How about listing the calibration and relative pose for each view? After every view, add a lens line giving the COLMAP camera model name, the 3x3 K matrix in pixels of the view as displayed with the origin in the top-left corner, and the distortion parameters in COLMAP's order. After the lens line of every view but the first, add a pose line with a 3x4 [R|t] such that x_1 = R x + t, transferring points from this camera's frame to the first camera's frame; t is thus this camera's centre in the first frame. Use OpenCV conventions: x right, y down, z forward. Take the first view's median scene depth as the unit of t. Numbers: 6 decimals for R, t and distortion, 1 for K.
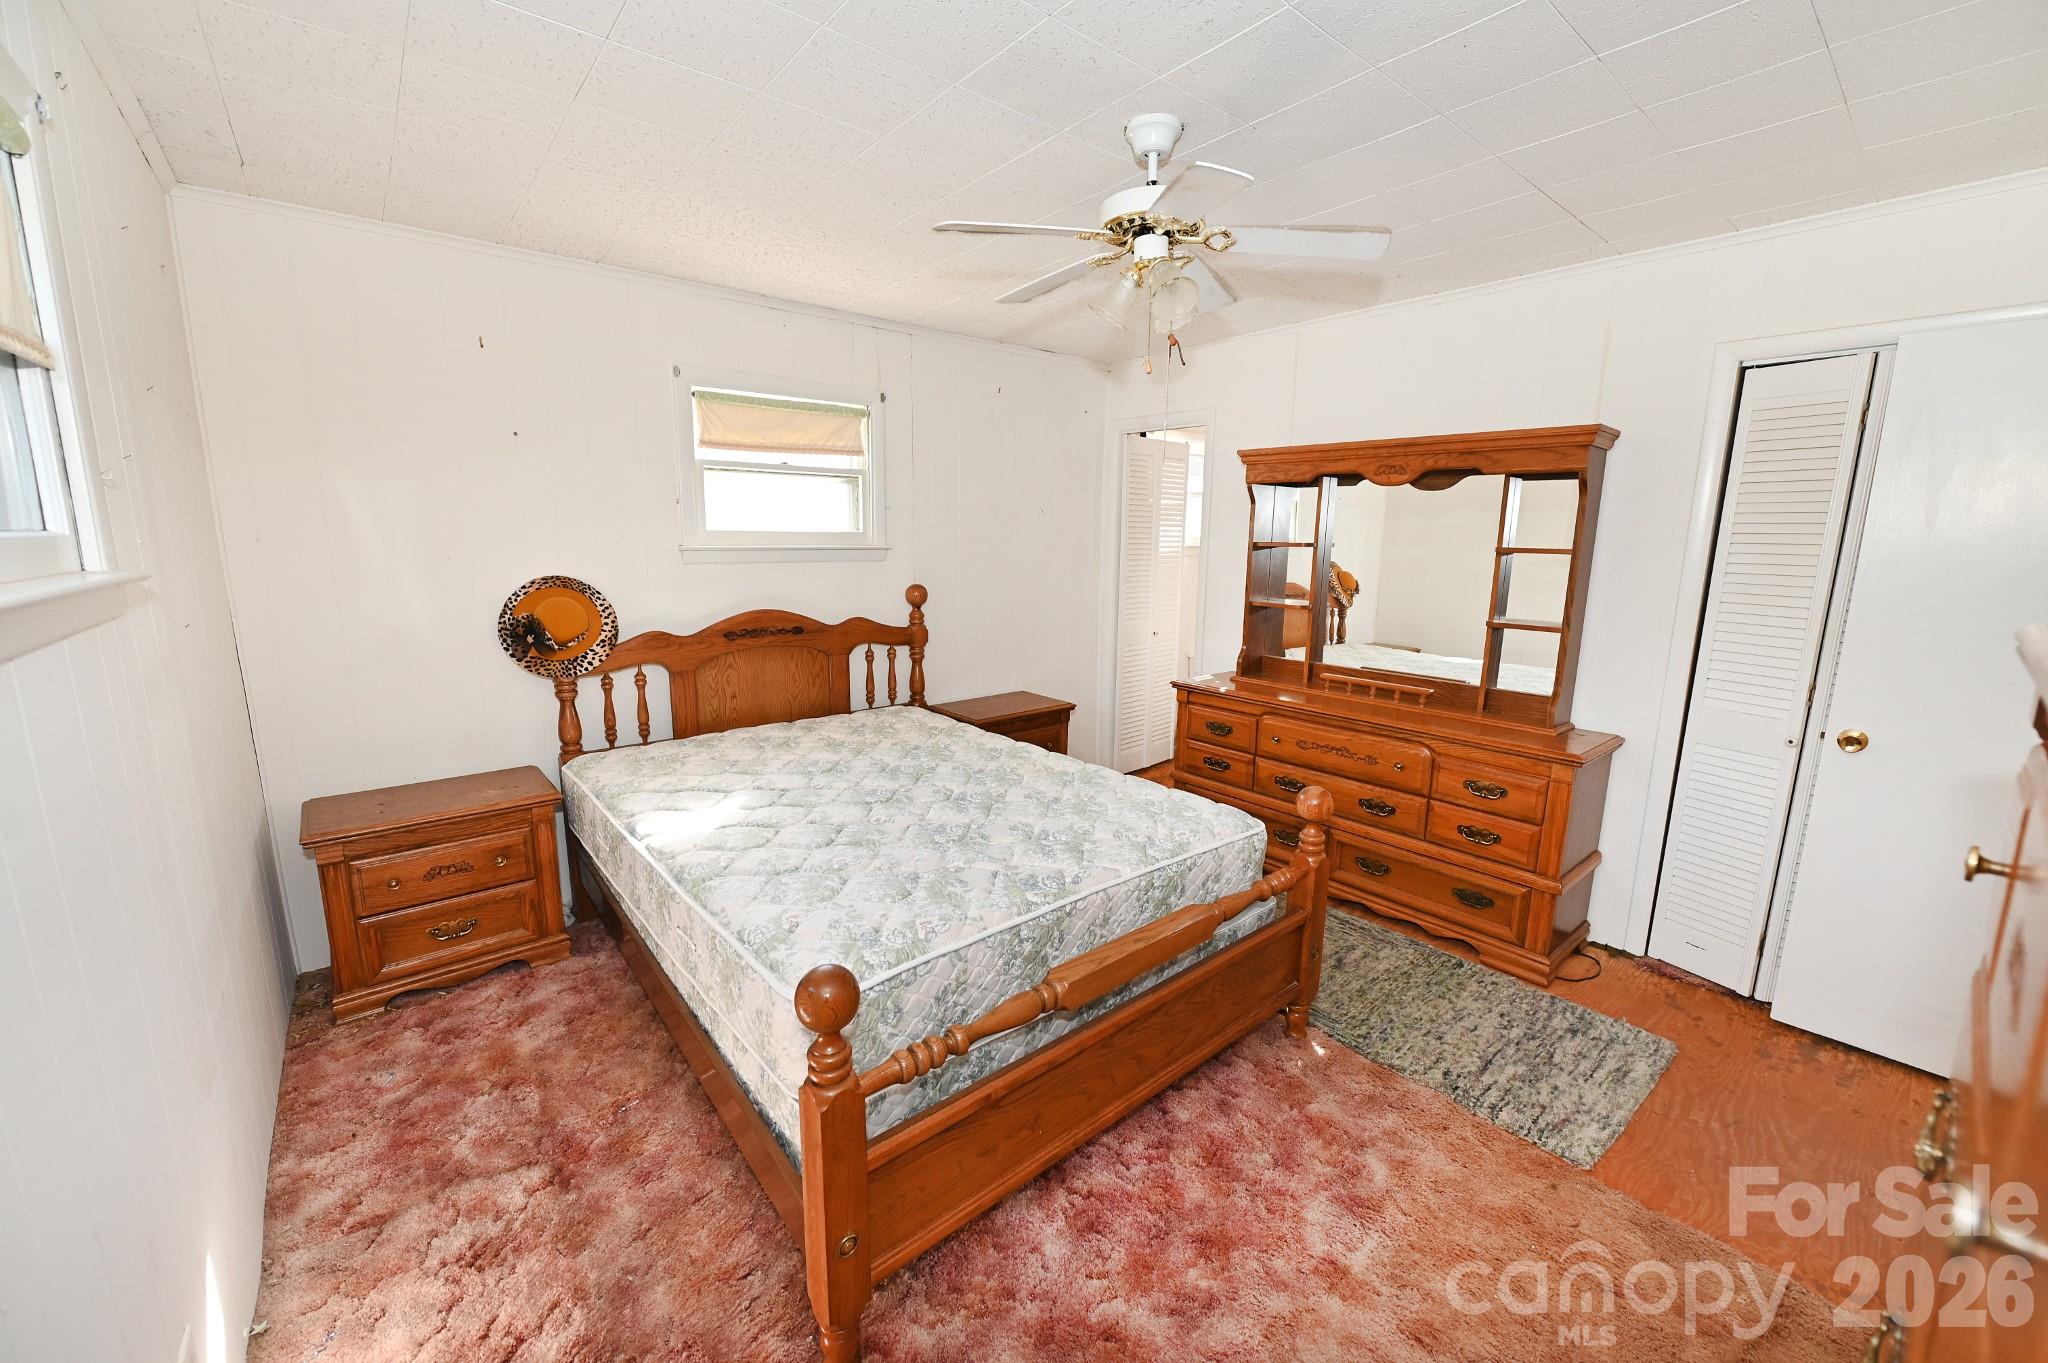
lens RADIAL K [[807.3, 0, 1020.5], [0, 807.3, 689.9], [0, 0, 1]] dist [-0.009868, -0.000609]
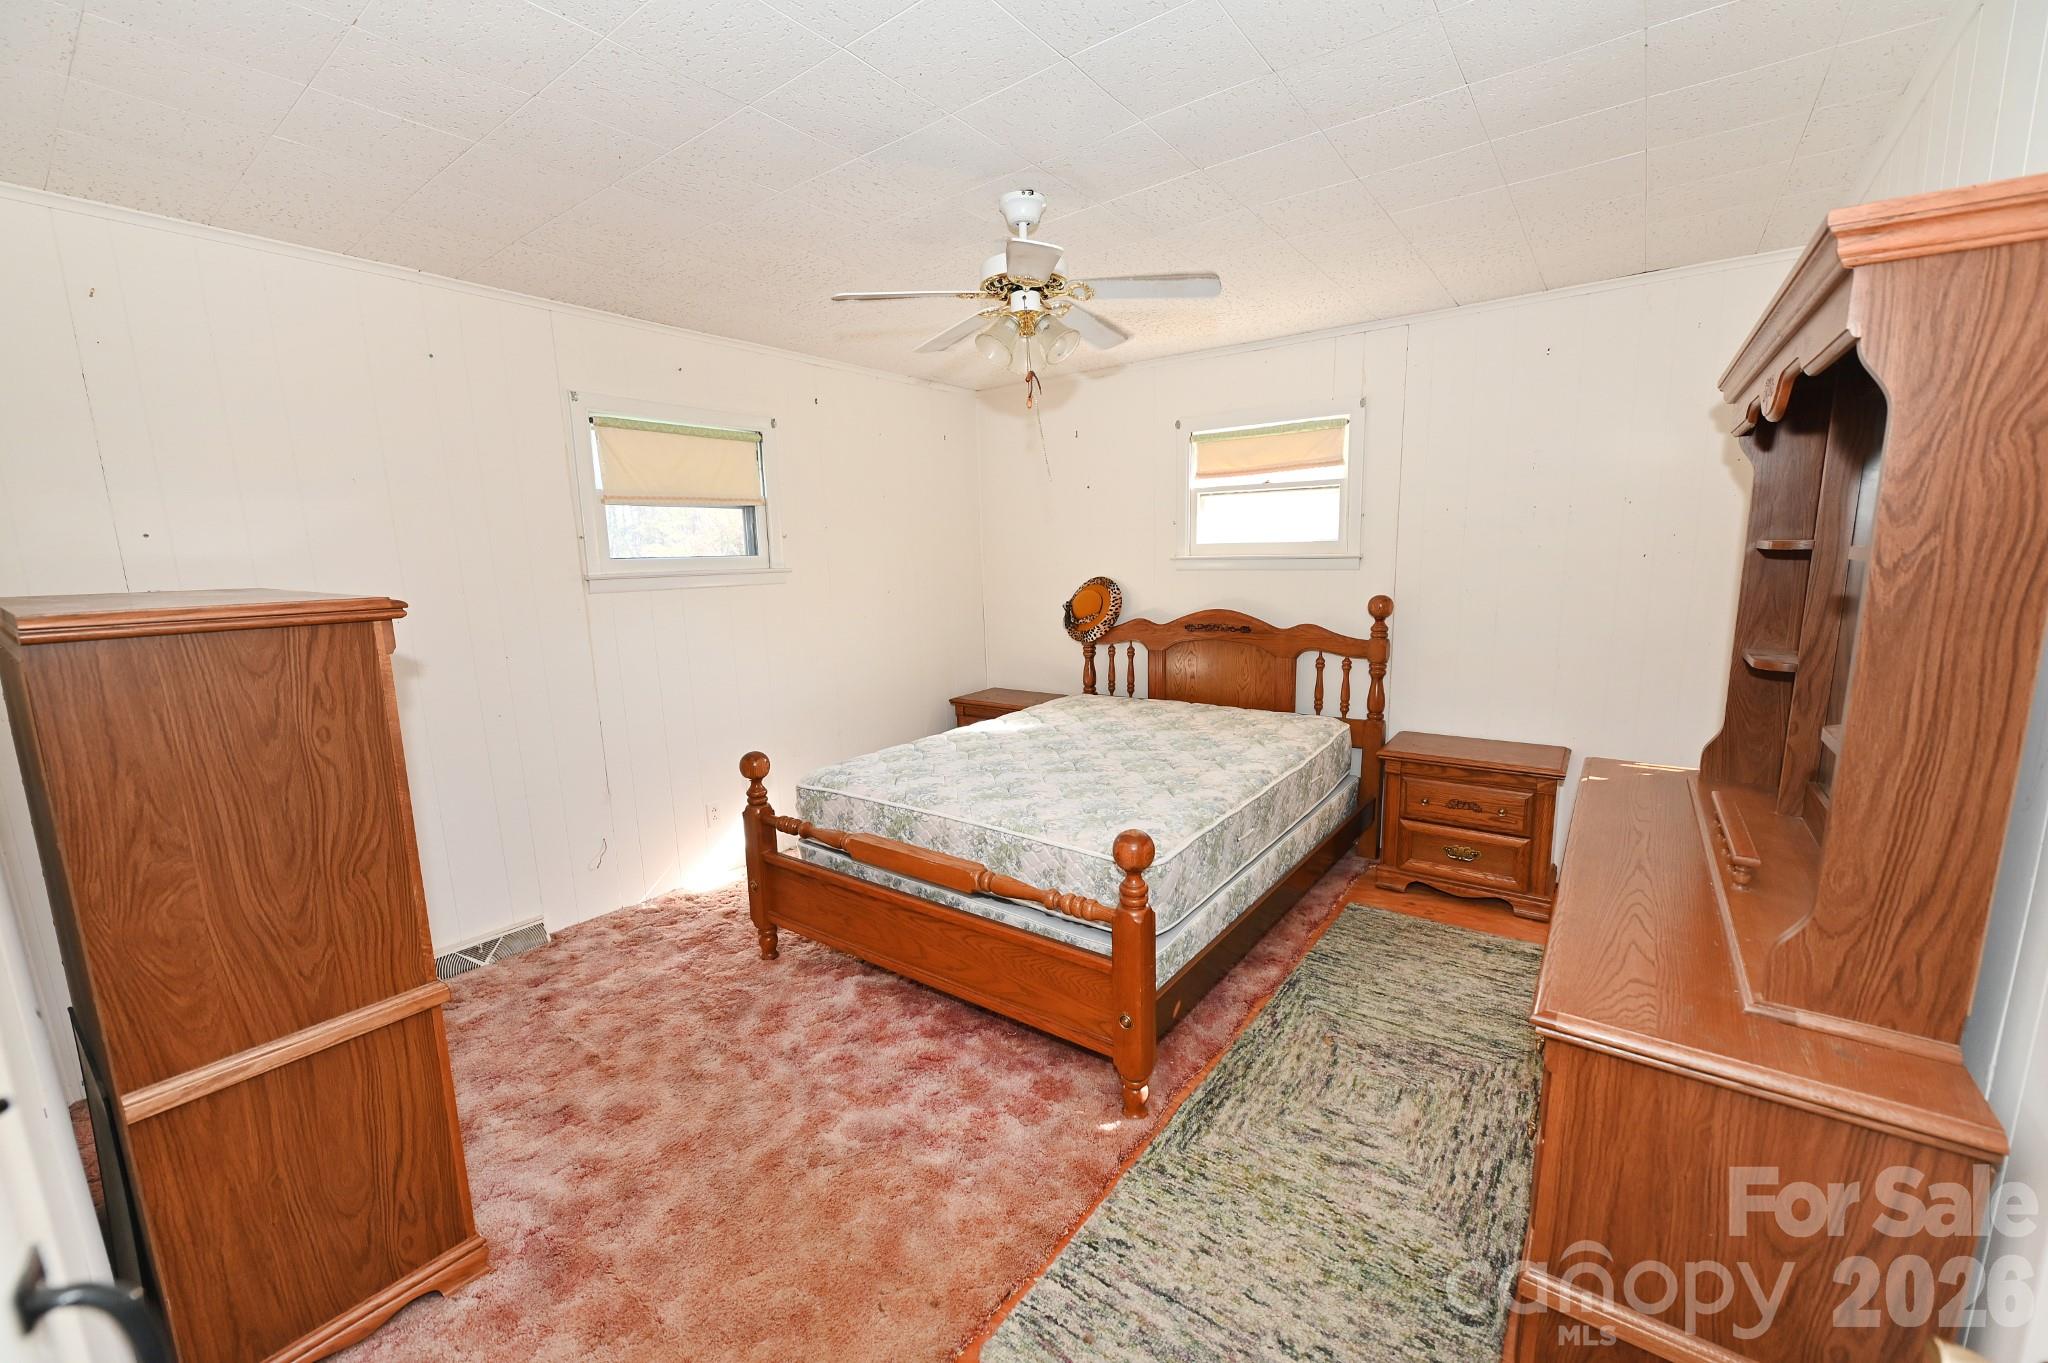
lens RADIAL K [[807.3, 0, 1020.5], [0, 807.3, 689.9], [0, 0, 1]] dist [-0.009868, -0.000609]
pose [[0.228158, 0.151905, -0.961701, 0.806975], [-0.160777, 0.980072, 0.116663, -0.077084], [0.960258, 0.128002, 0.248034, 0.452348]]
